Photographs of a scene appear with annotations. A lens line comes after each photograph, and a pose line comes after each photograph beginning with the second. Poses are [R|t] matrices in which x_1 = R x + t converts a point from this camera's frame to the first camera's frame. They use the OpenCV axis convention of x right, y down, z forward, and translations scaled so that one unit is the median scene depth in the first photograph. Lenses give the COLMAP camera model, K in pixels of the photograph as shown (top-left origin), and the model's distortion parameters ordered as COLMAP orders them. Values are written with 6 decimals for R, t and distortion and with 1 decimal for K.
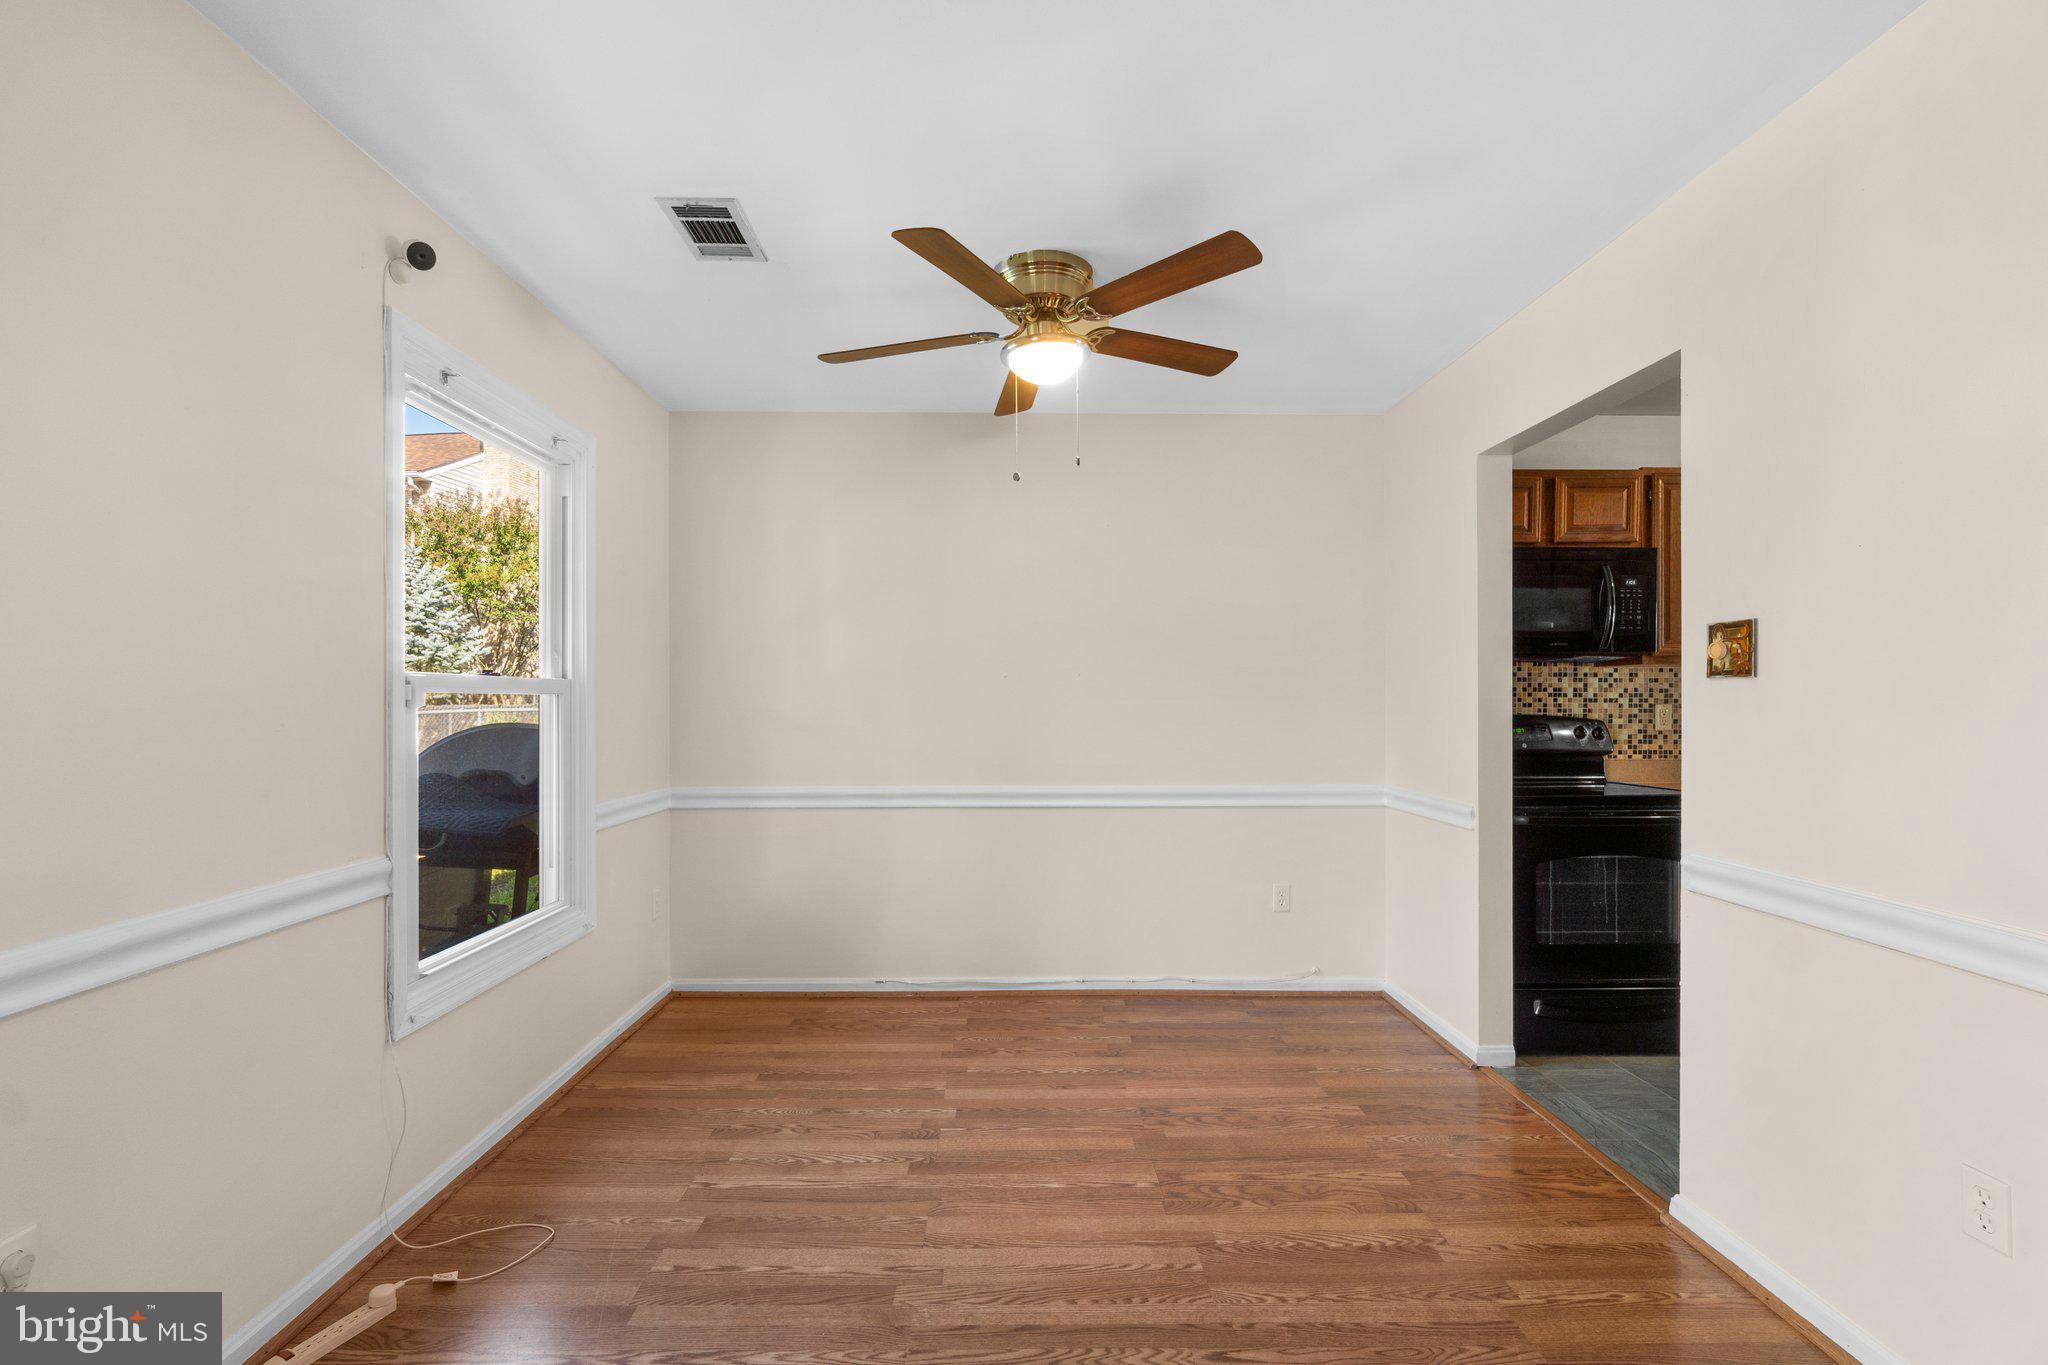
lens RADIAL K [[887.1, 0, 1018.4], [0, 887.1, 701.7], [0, 0, 1]] dist [-0.003028, 0.000752]
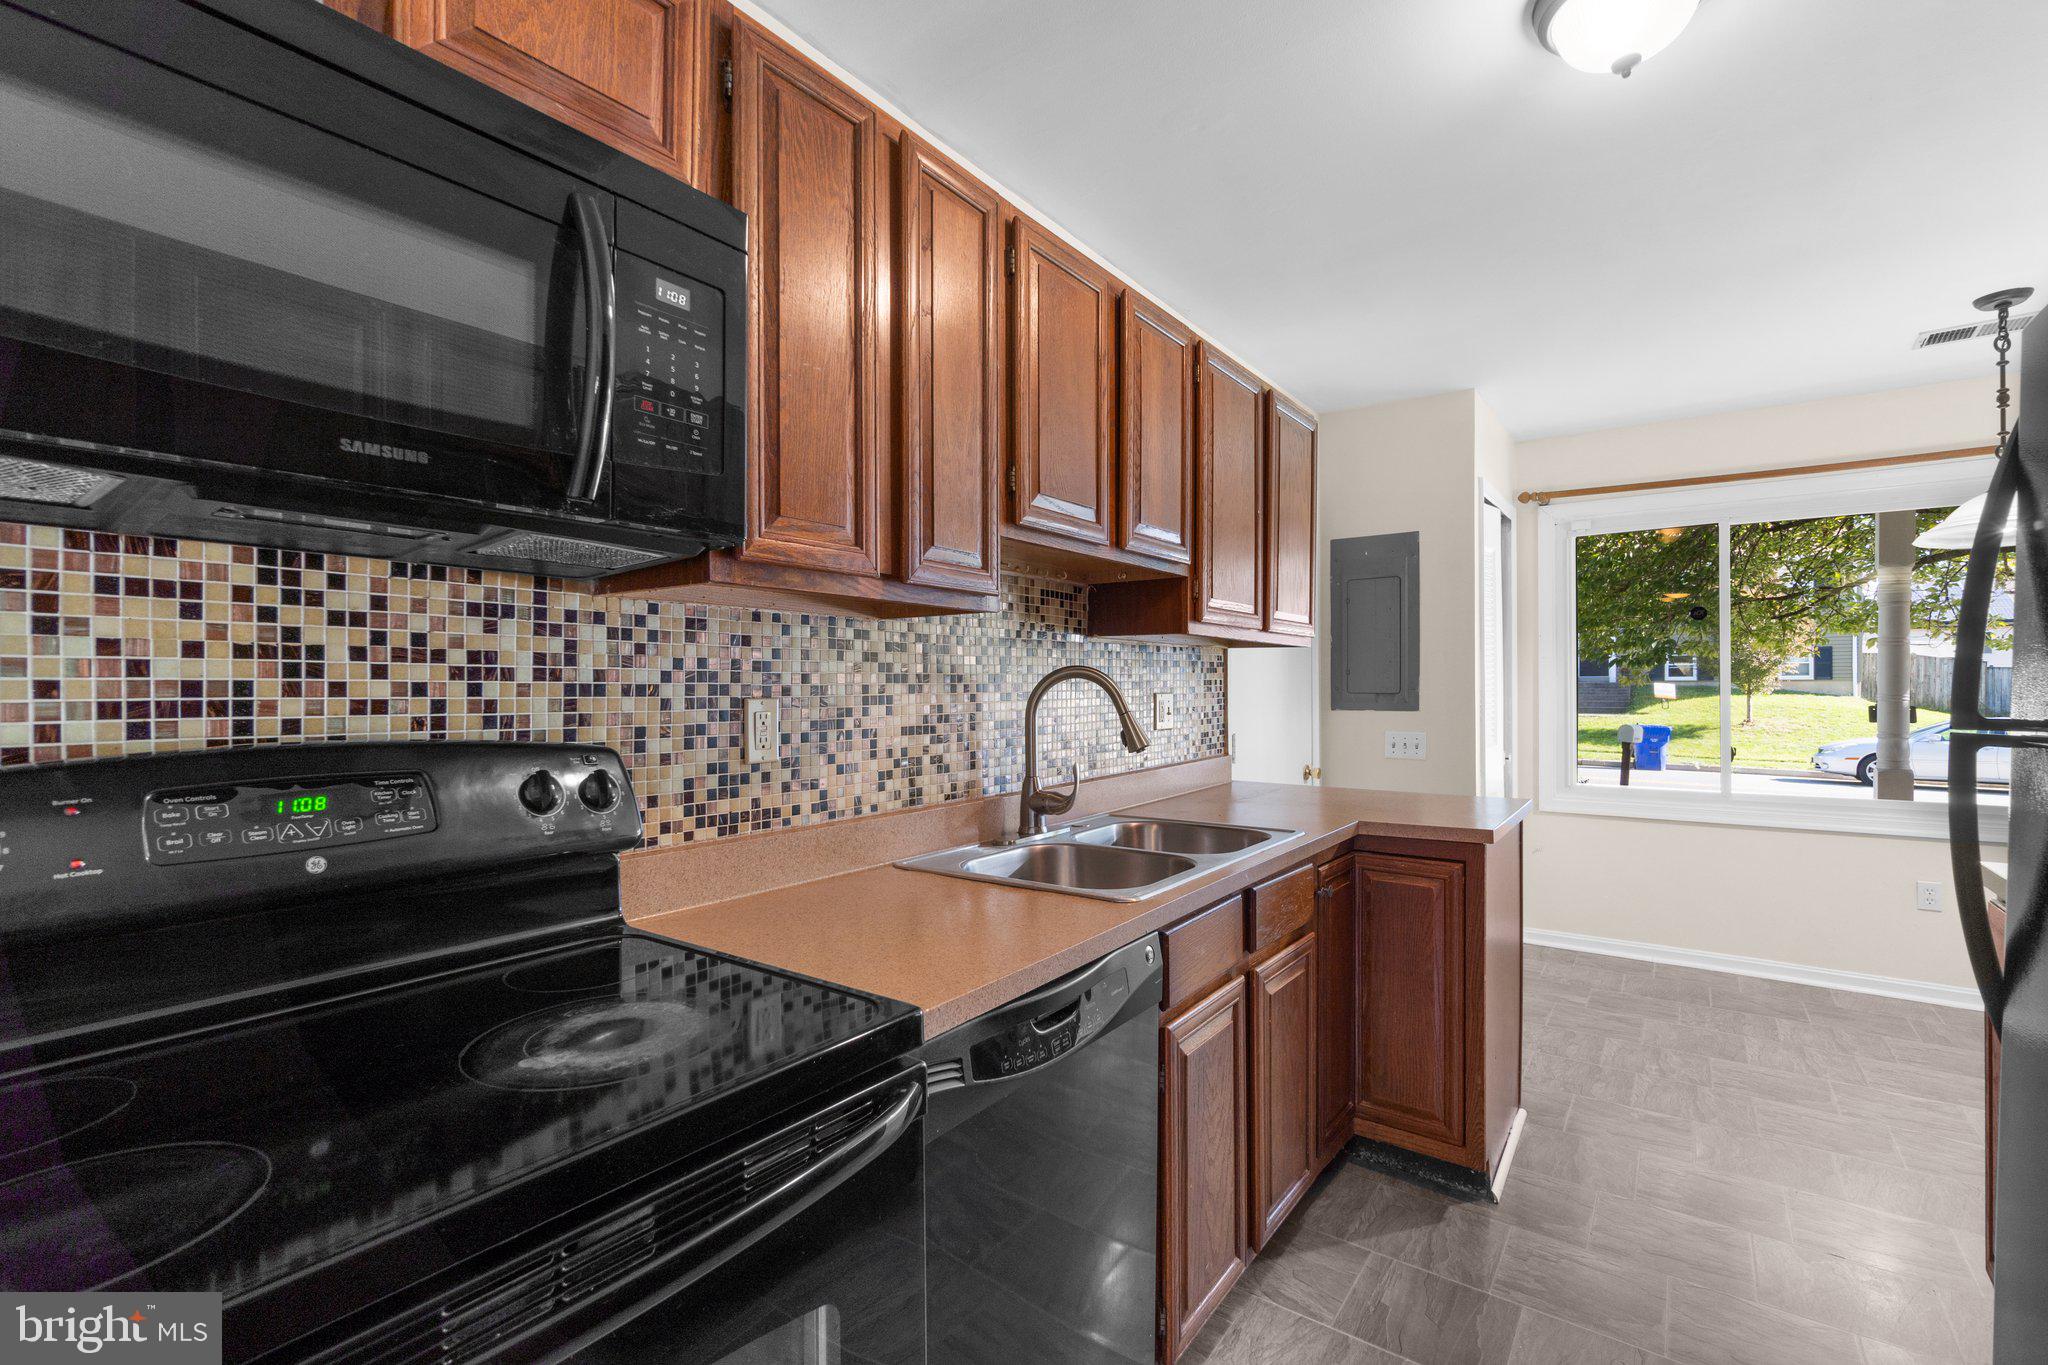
lens RADIAL K [[887.1, 0, 1007.8], [0, 887.1, 686.7], [0, 0, 1]] dist [-0.003028, 0.000752]
pose [[0.620528, -0.001350, 0.784183, 0.475986], [0.001854, 0.999998, 0.000254, -0.002654], [-0.784182, 0.001296, 0.620529, 0.654458]]
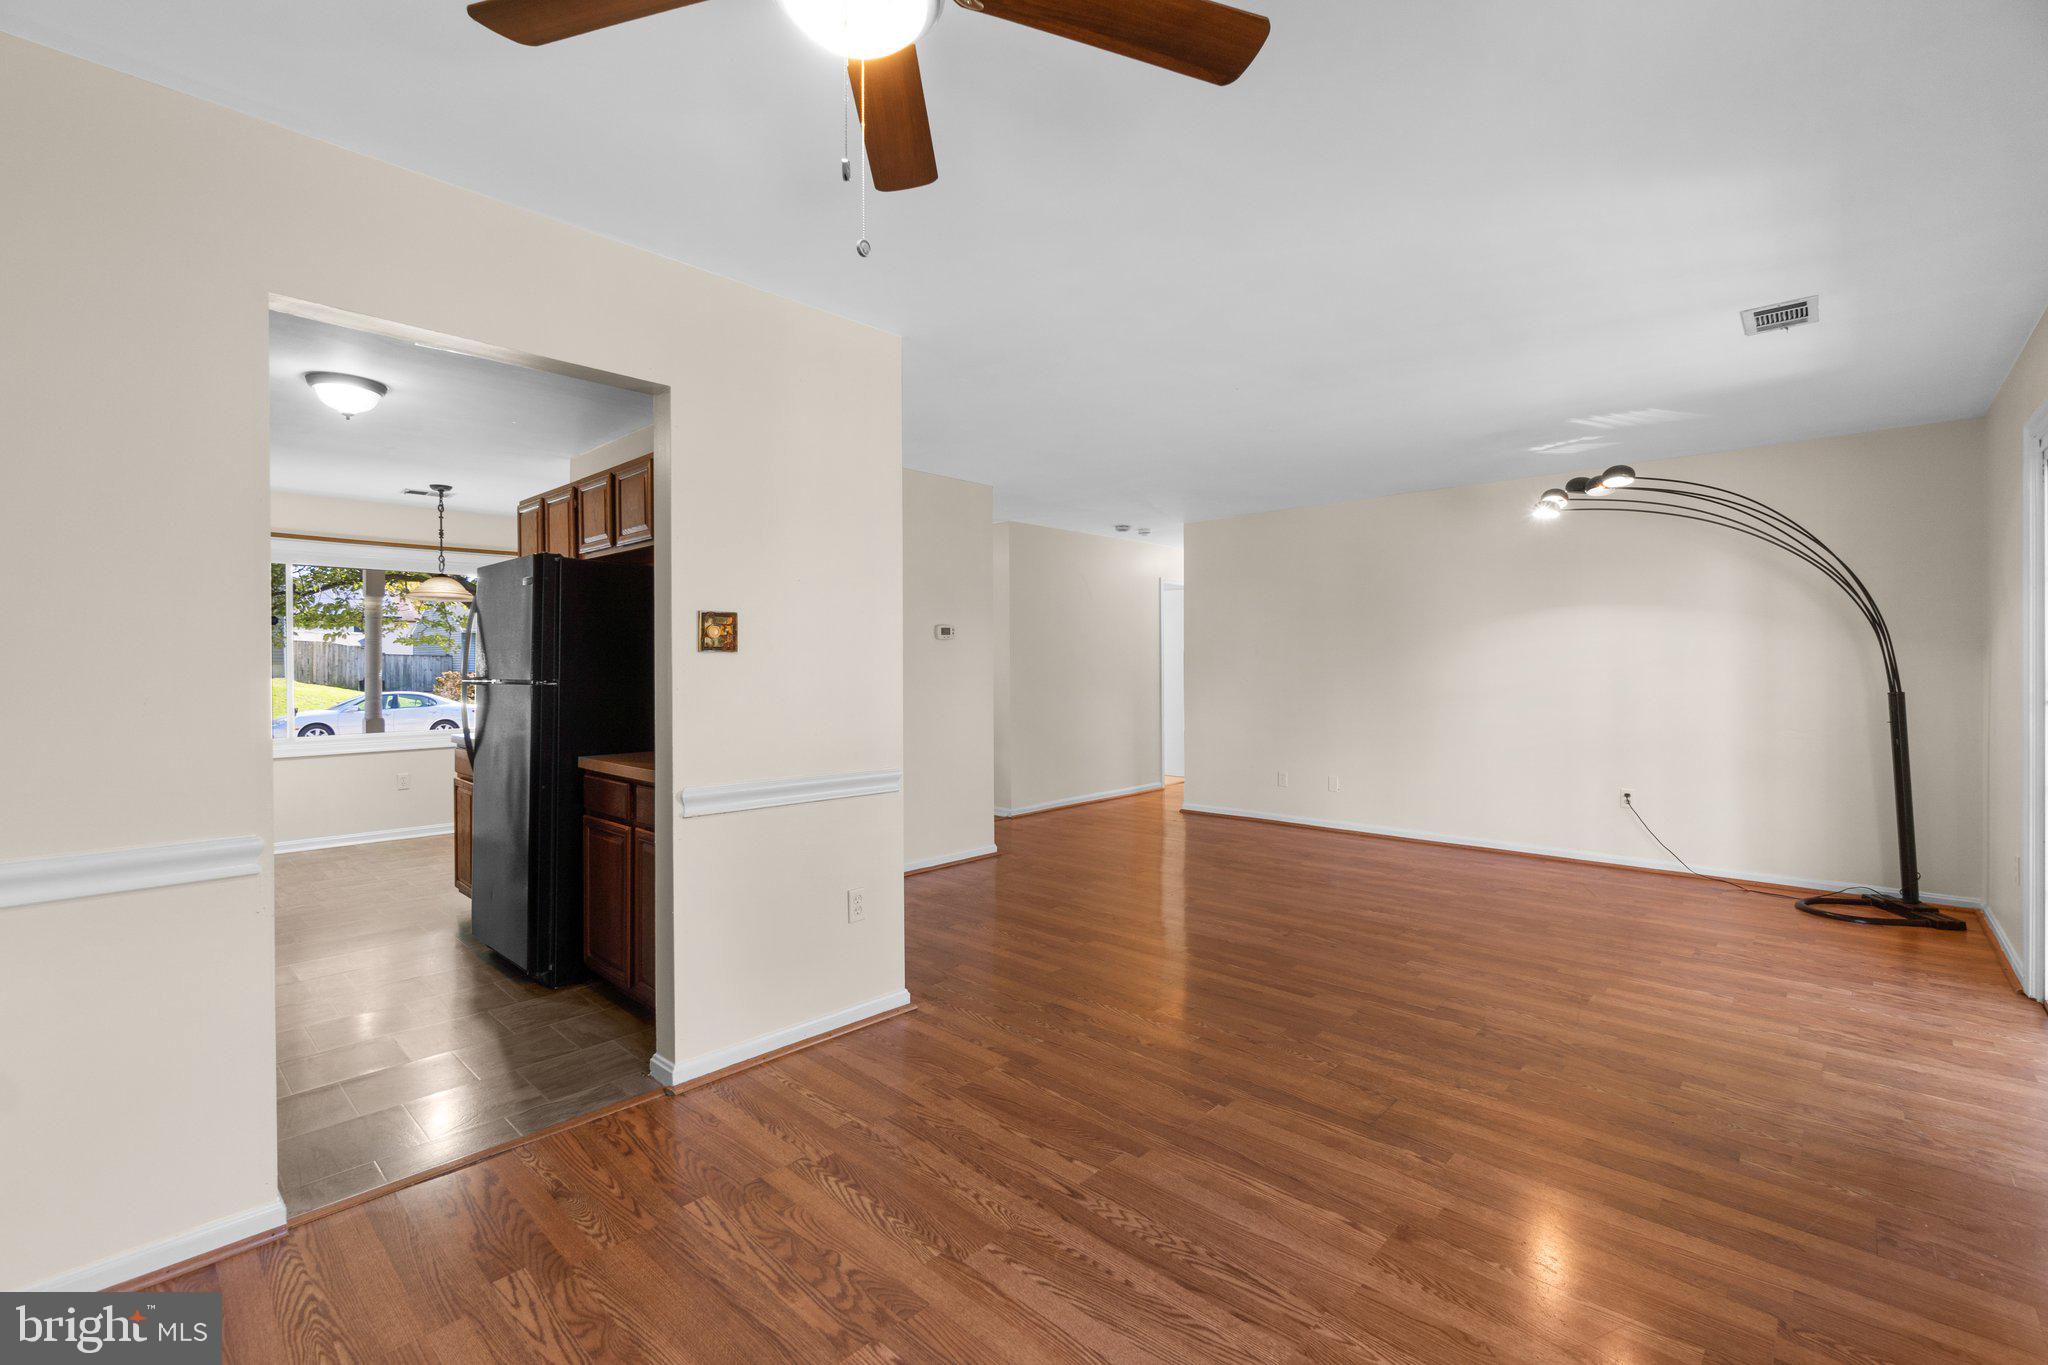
lens RADIAL K [[887.1, 0, 1014.3], [0, 887.1, 680.7], [0, 0, 1]] dist [-0.003028, 0.000752]
pose [[-0.717101, -0.009650, 0.696903, -0.256514], [0.003386, 0.999844, 0.017329, -0.002440], [-0.696961, 0.014786, -0.716956, 0.870915]]
